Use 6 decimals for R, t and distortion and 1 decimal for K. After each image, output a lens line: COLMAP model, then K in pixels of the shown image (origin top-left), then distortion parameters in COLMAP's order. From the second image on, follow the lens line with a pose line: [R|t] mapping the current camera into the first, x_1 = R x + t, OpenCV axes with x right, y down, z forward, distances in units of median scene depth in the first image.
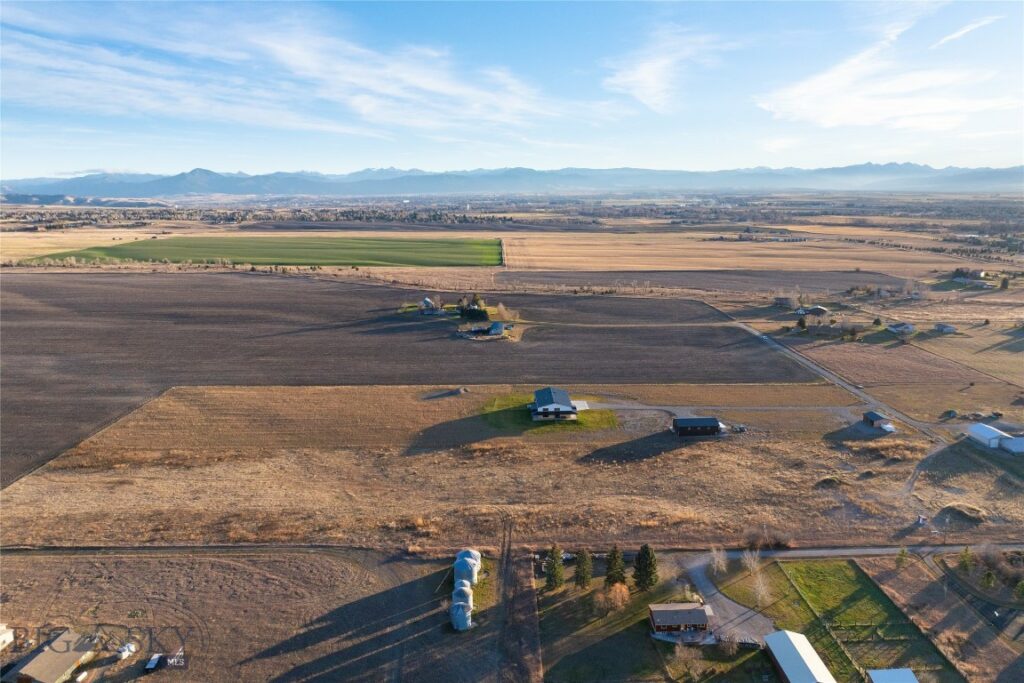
lens RADIAL K [[740.3, 0, 512.0], [0, 740.3, 341.5], [0, 0, 1]] dist [-0.032513, -0.006098]
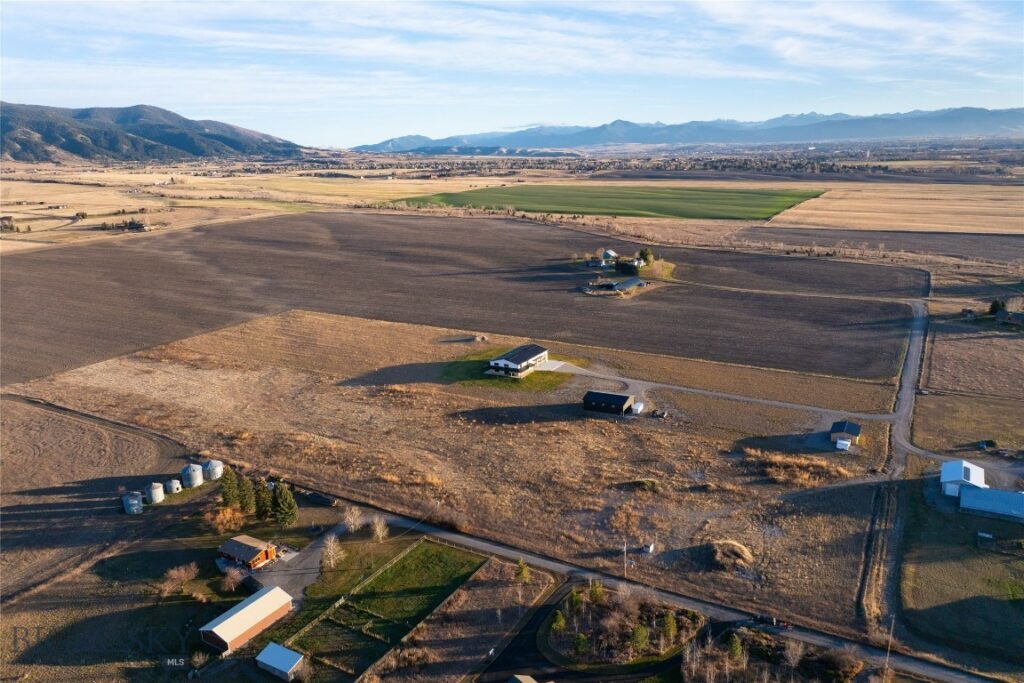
lens RADIAL K [[729.7, 0, 499.9], [0, 729.7, 306.7], [0, 0, 1]] dist [-0.038571, -0.000776]
pose [[0.849992, 0.090994, -0.518876, 0.638160], [-0.077673, 0.995851, 0.047400, -0.039145], [0.521037, 0.000013, 0.853534, 0.169333]]
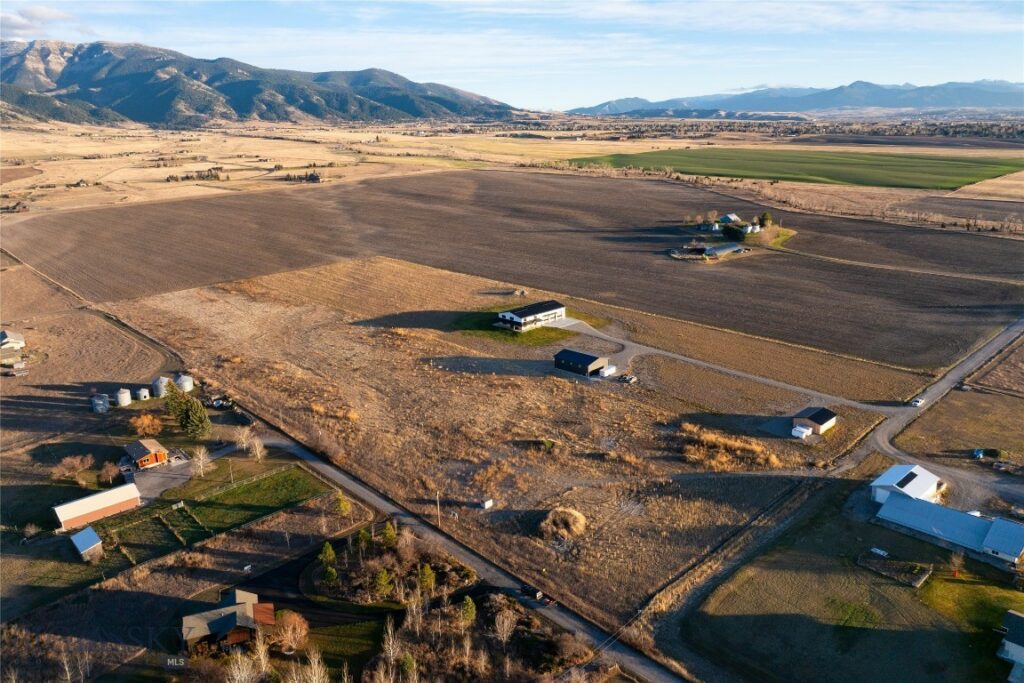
lens RADIAL K [[729.7, 0, 499.9], [0, 729.7, 306.7], [0, 0, 1]] dist [-0.038571, -0.000776]
pose [[0.664674, 0.172904, -0.726852, 0.860817], [-0.121126, 0.984921, 0.123528, -0.048276], [0.737250, 0.005935, 0.675594, 0.374991]]
